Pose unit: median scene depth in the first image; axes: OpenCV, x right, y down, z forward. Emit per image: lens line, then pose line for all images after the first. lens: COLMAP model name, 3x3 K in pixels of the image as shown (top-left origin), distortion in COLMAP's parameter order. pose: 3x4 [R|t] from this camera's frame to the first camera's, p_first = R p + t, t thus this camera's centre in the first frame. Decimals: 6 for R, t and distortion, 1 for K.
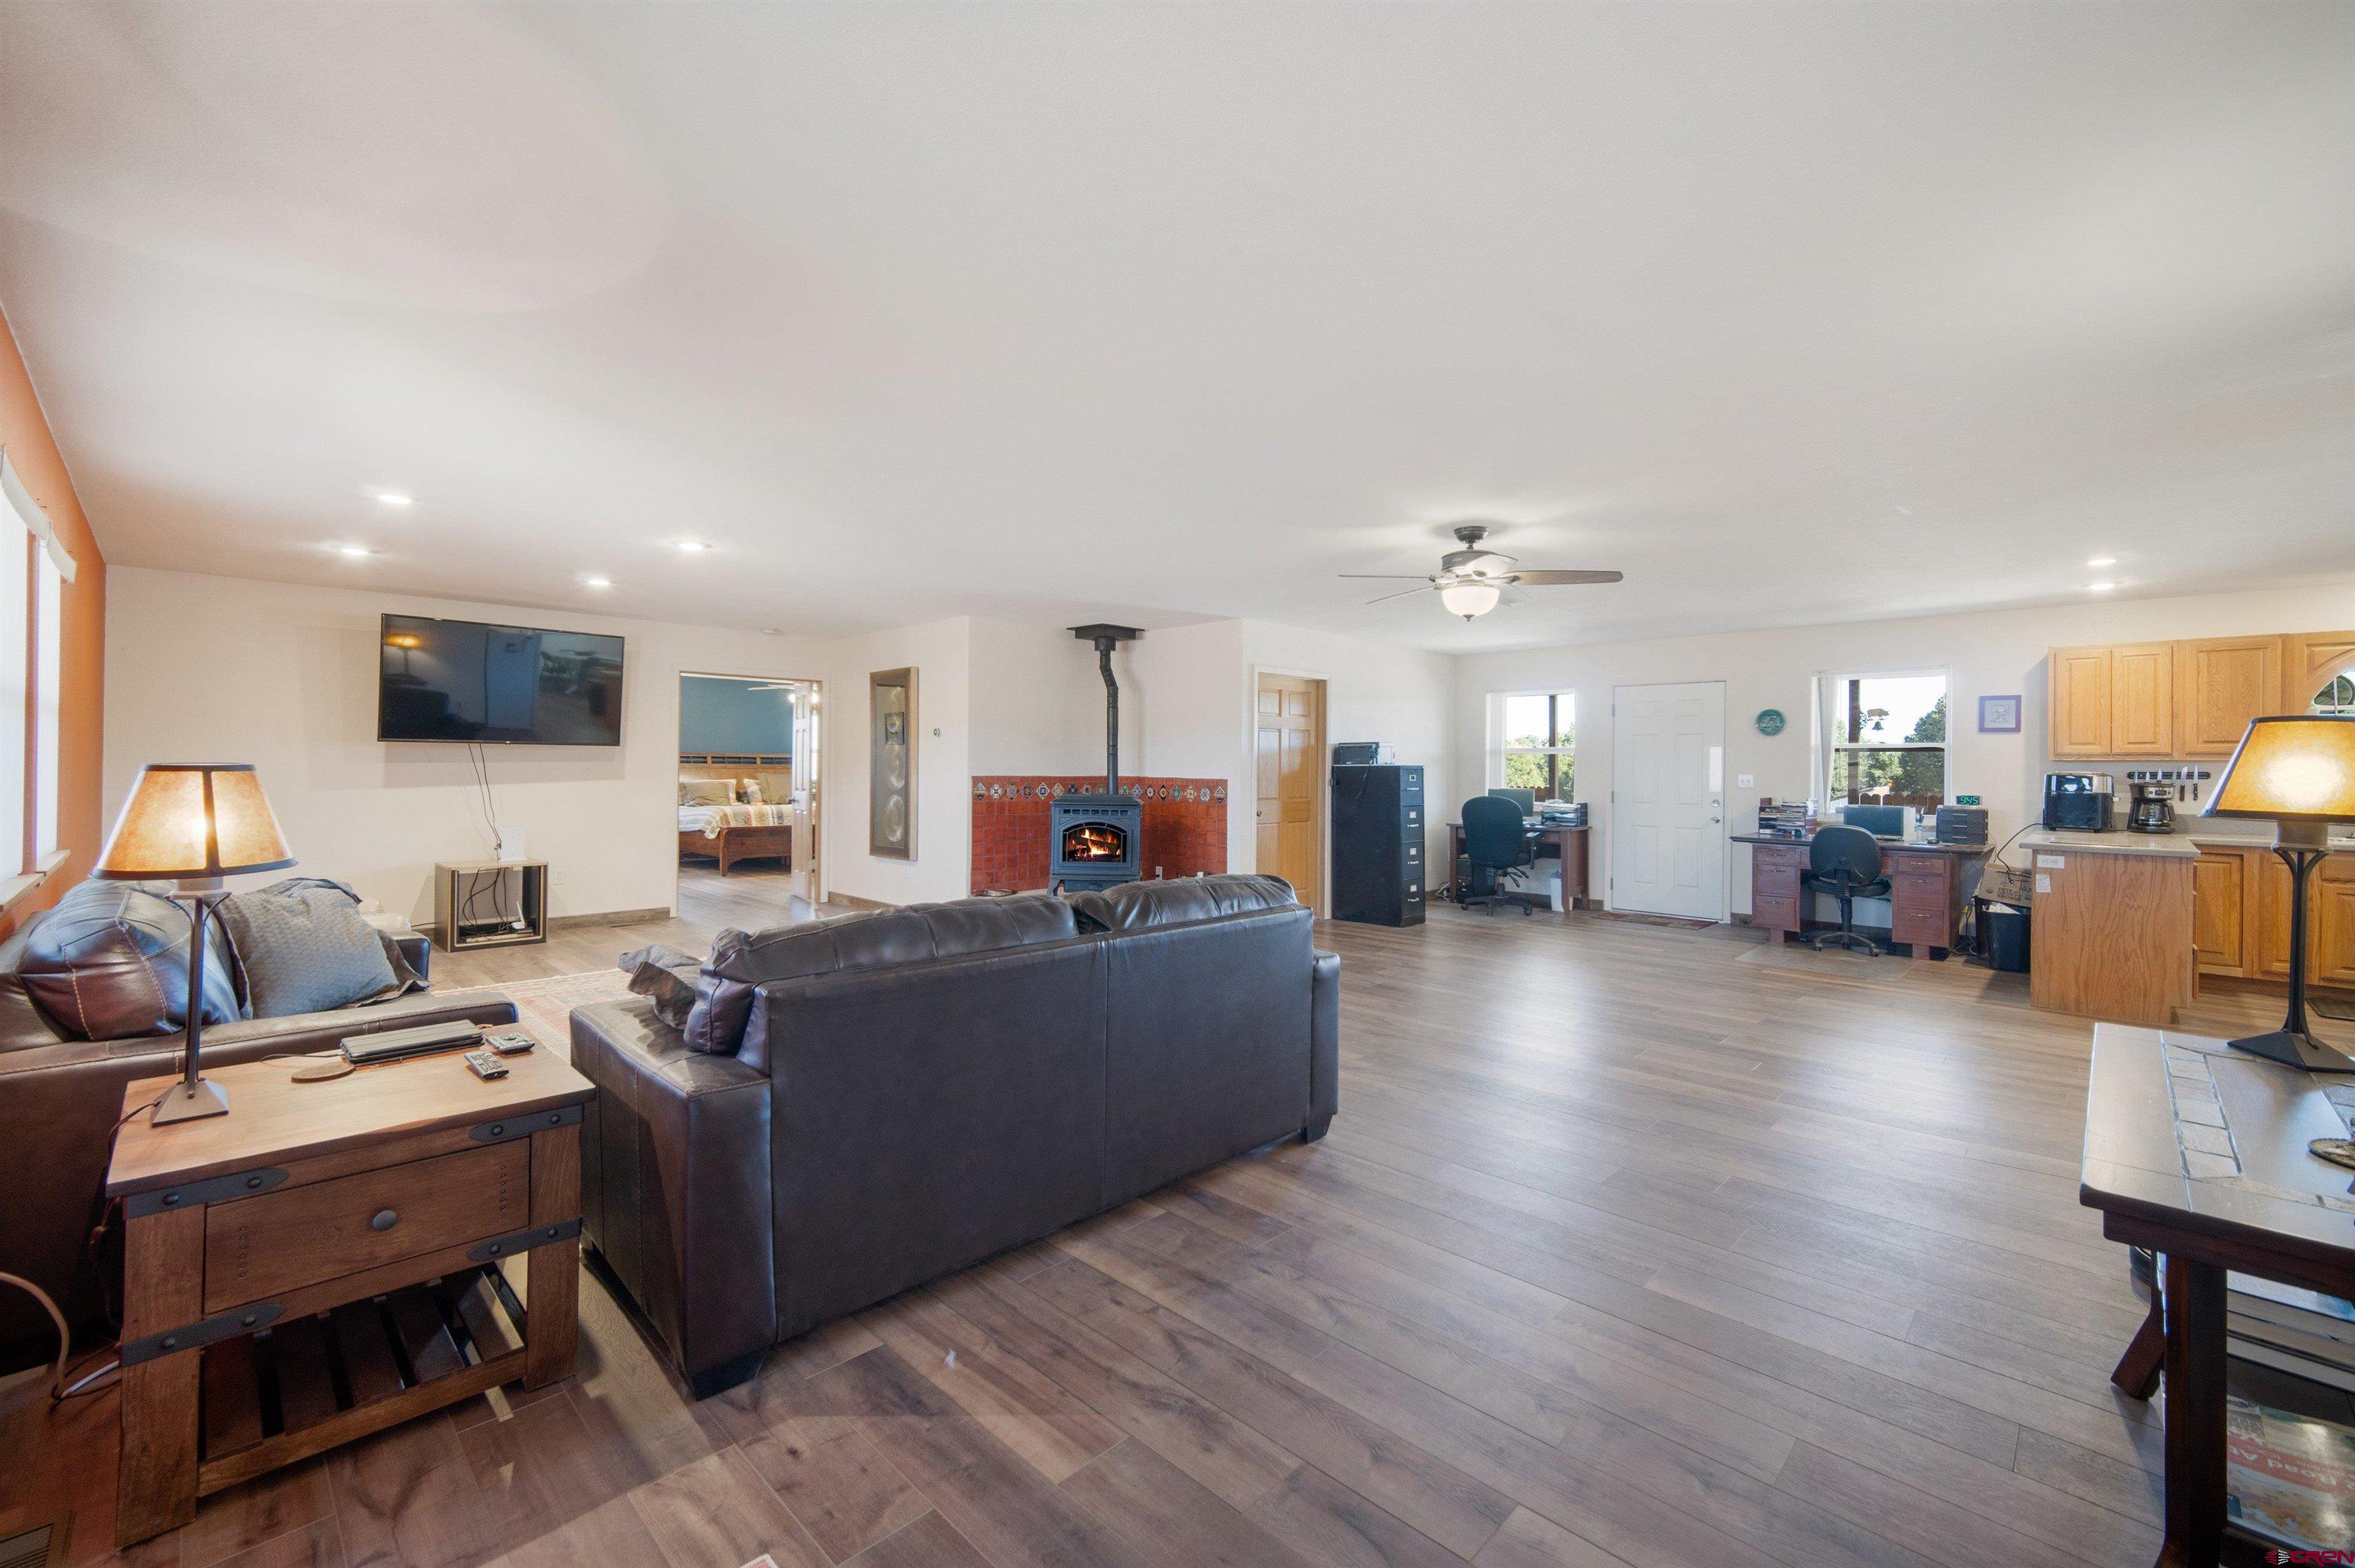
lens RADIAL K [[967.3, 0, 1181.1], [0, 967.3, 765.2], [0, 0, 1]] dist [-0.000392, 0.000034]
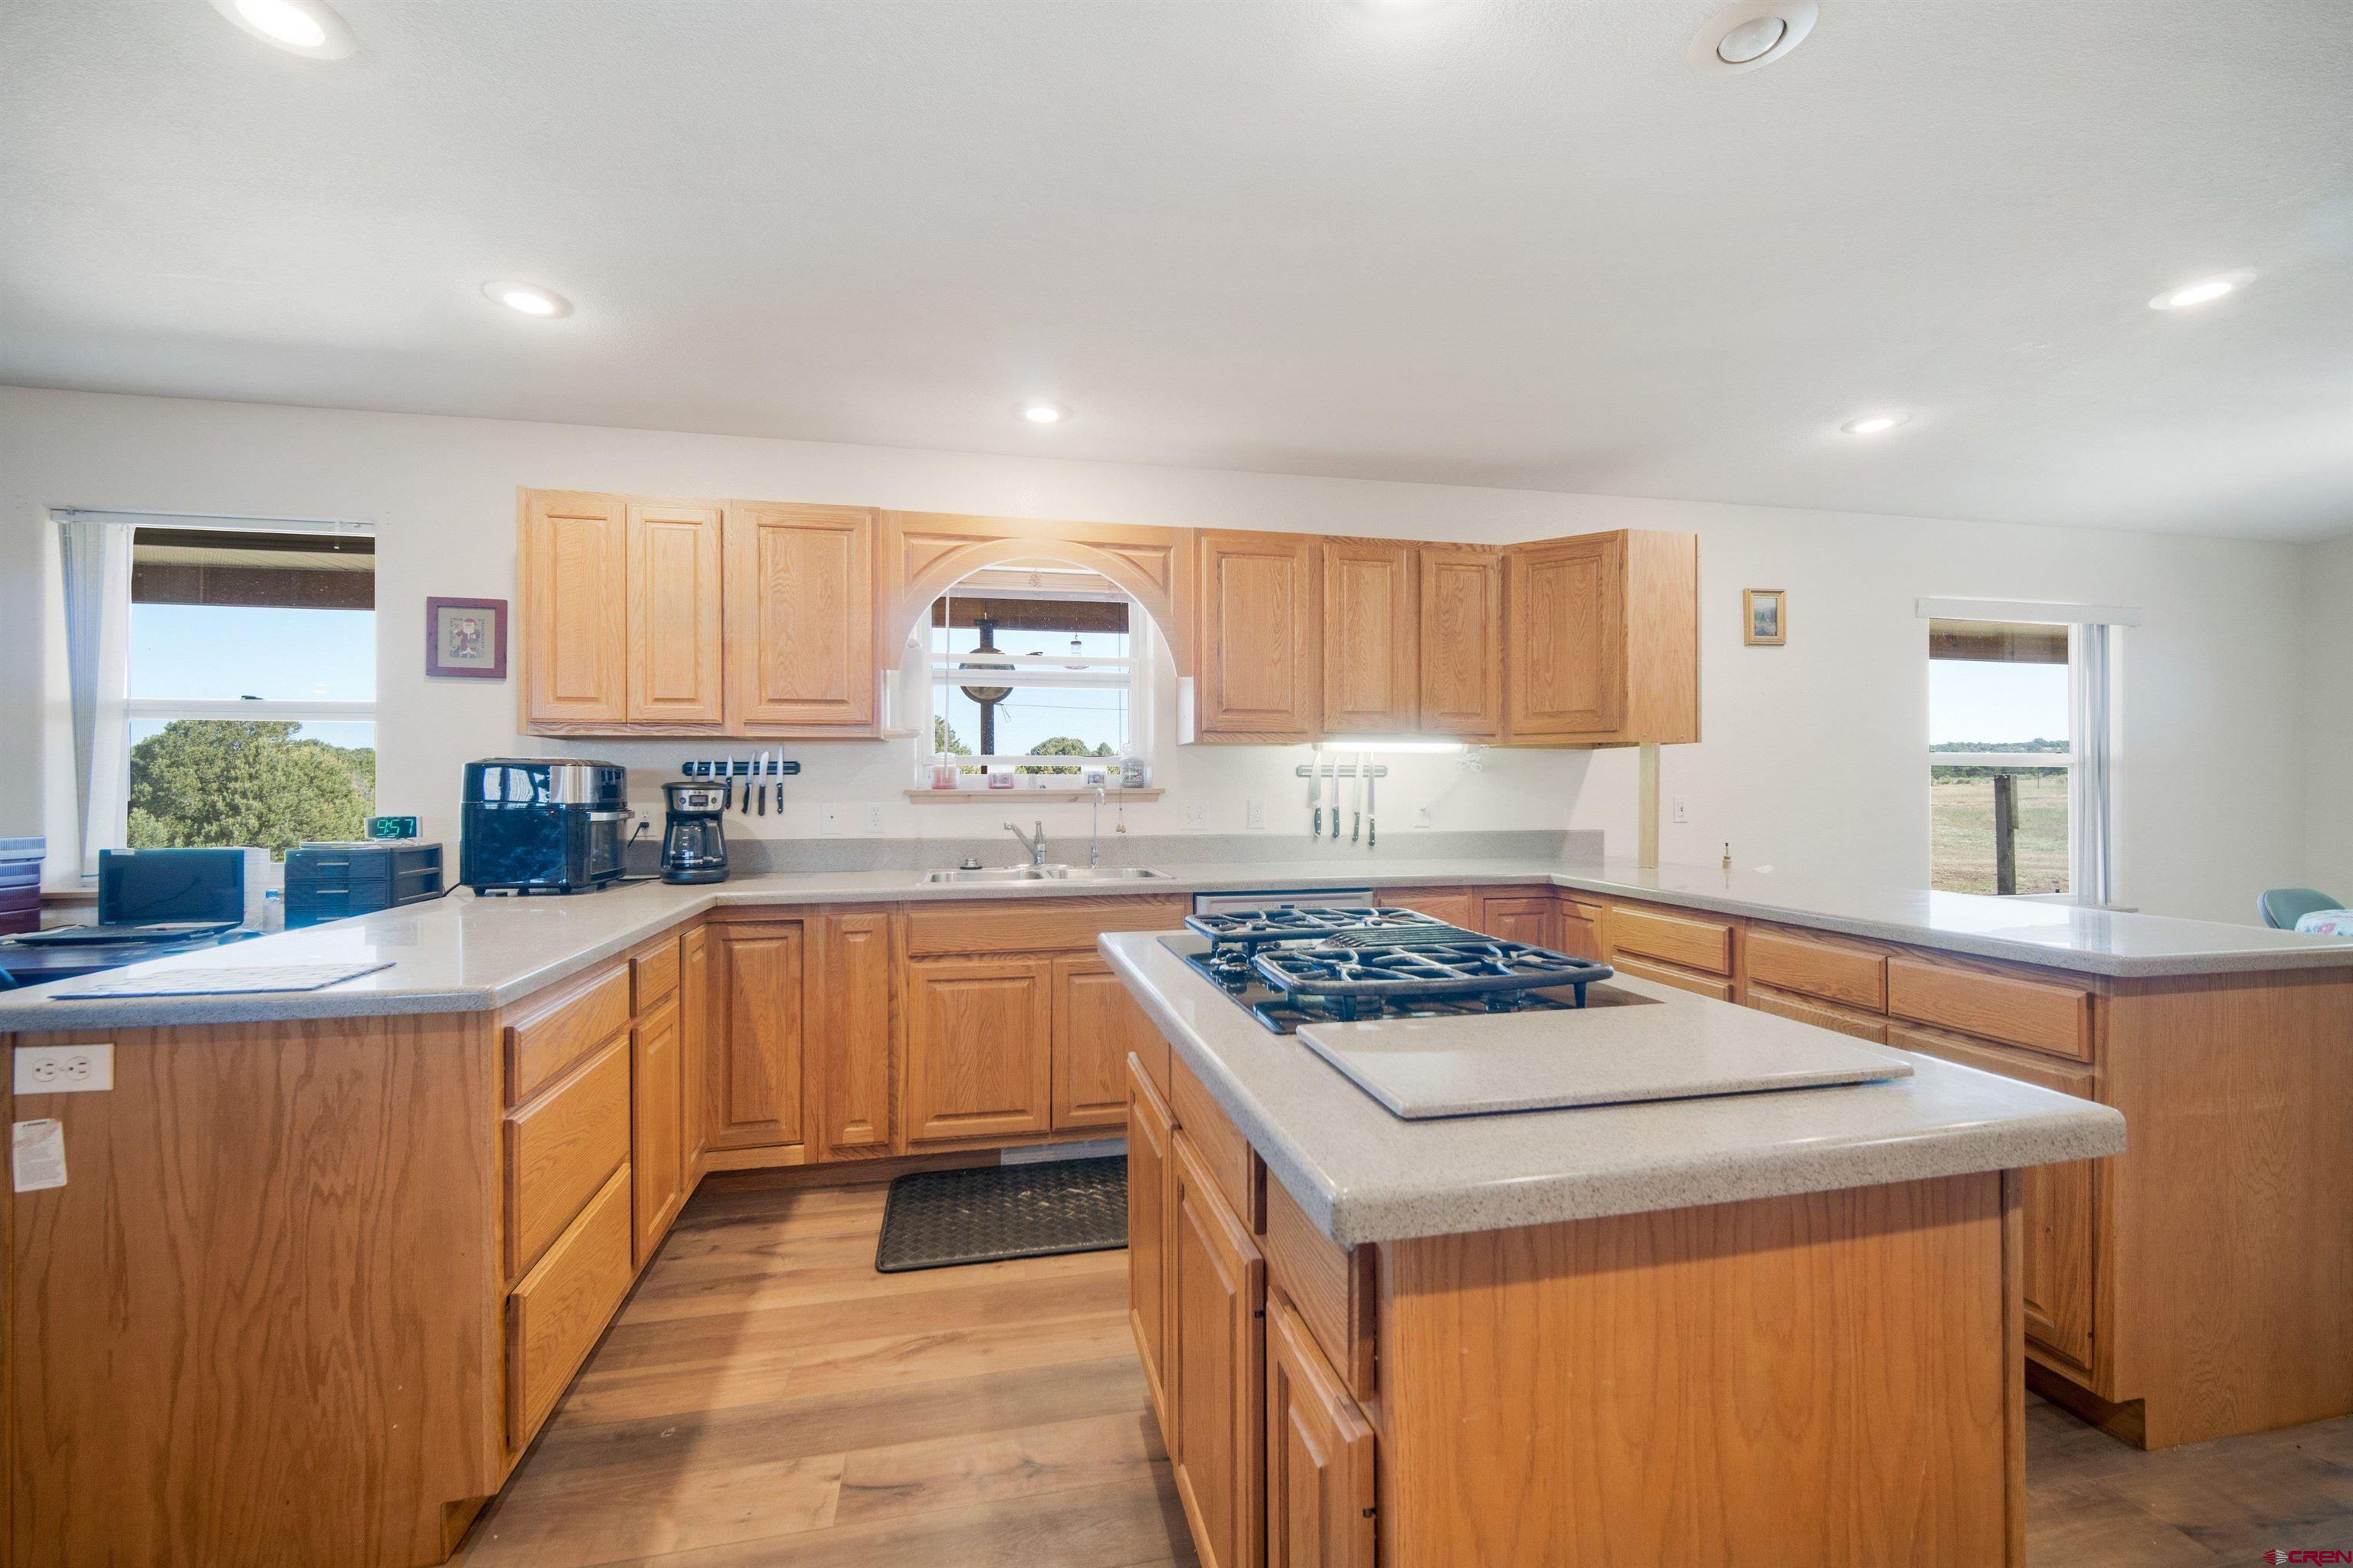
lens RADIAL K [[966.6, 0, 1183.4], [0, 966.6, 790.4], [0, 0, 1]] dist [-0.000392, 0.000034]
pose [[0.551193, -0.011769, 0.834295, 0.715484], [0.007373, 0.999930, 0.009234, 0.019880], [-0.834345, 0.001062, 0.551241, 0.506471]]
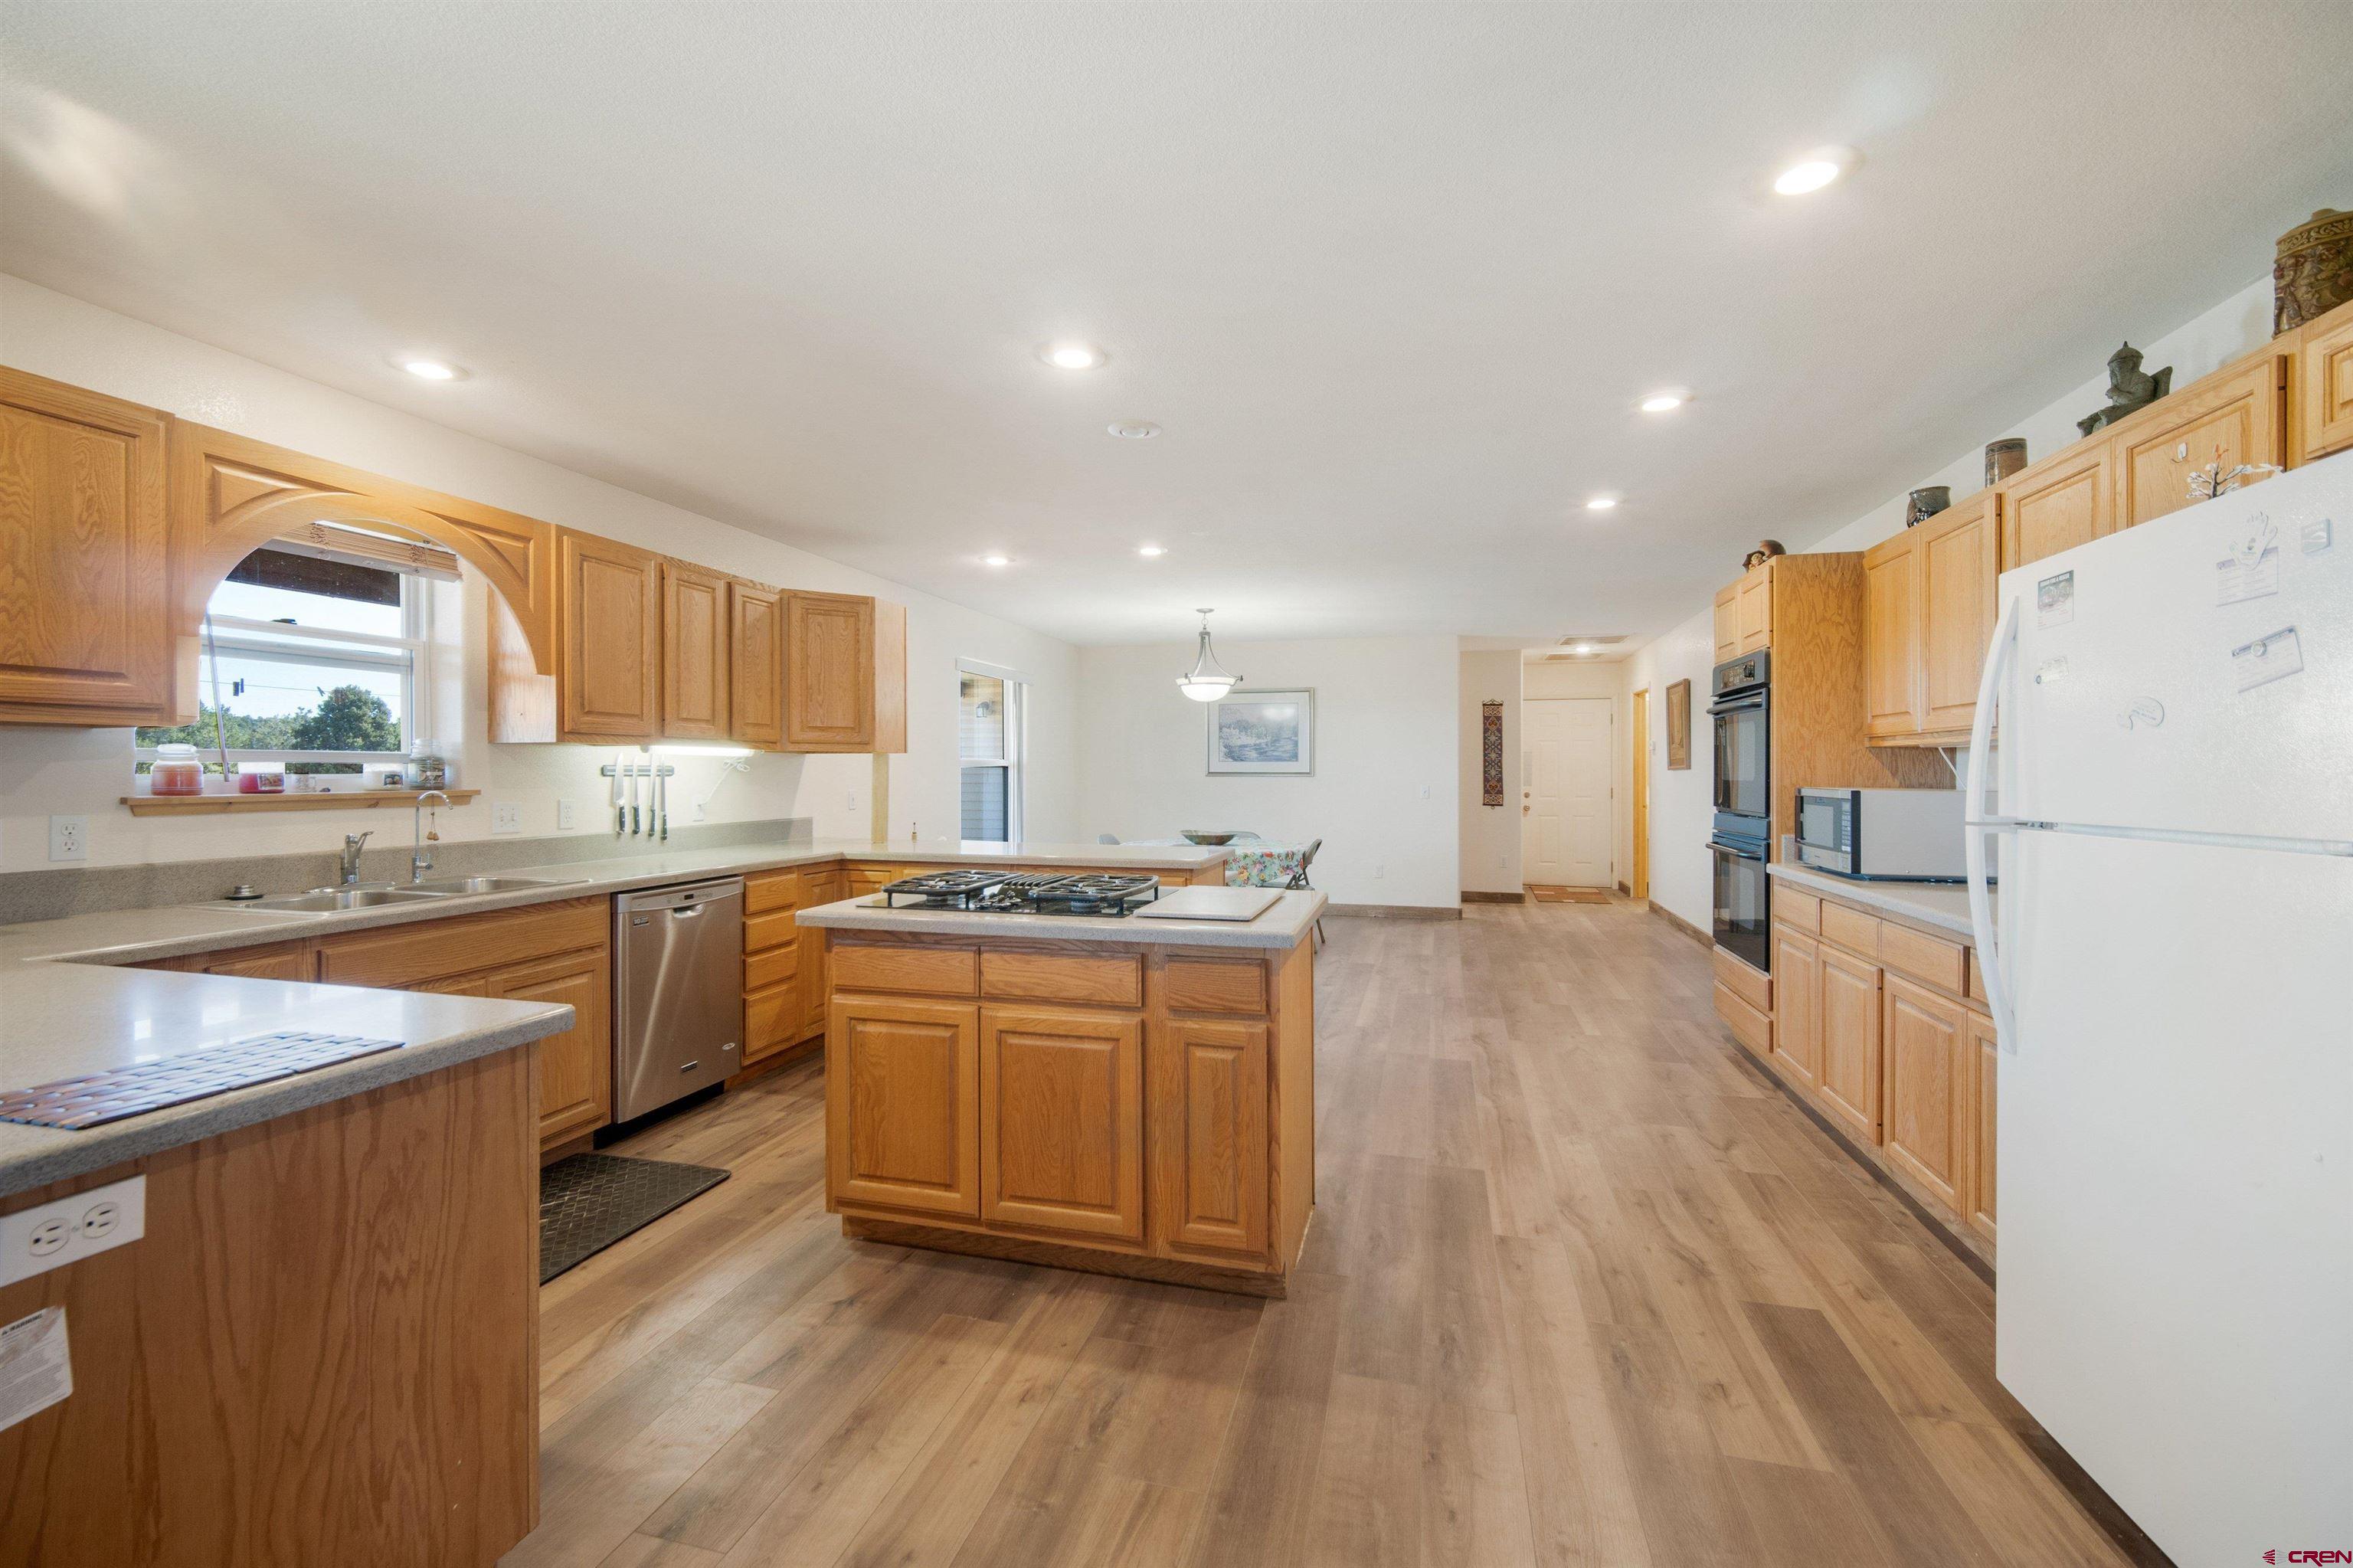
lens RADIAL K [[966.6, 0, 1187.8], [0, 966.6, 777.0], [0, 0, 1]] dist [-0.000392, 0.000034]
pose [[-0.497008, -0.013256, 0.867645, 0.534061], [-0.005207, 0.999911, 0.012294, 0.008150], [-0.867731, 0.001593, -0.497032, 0.764909]]
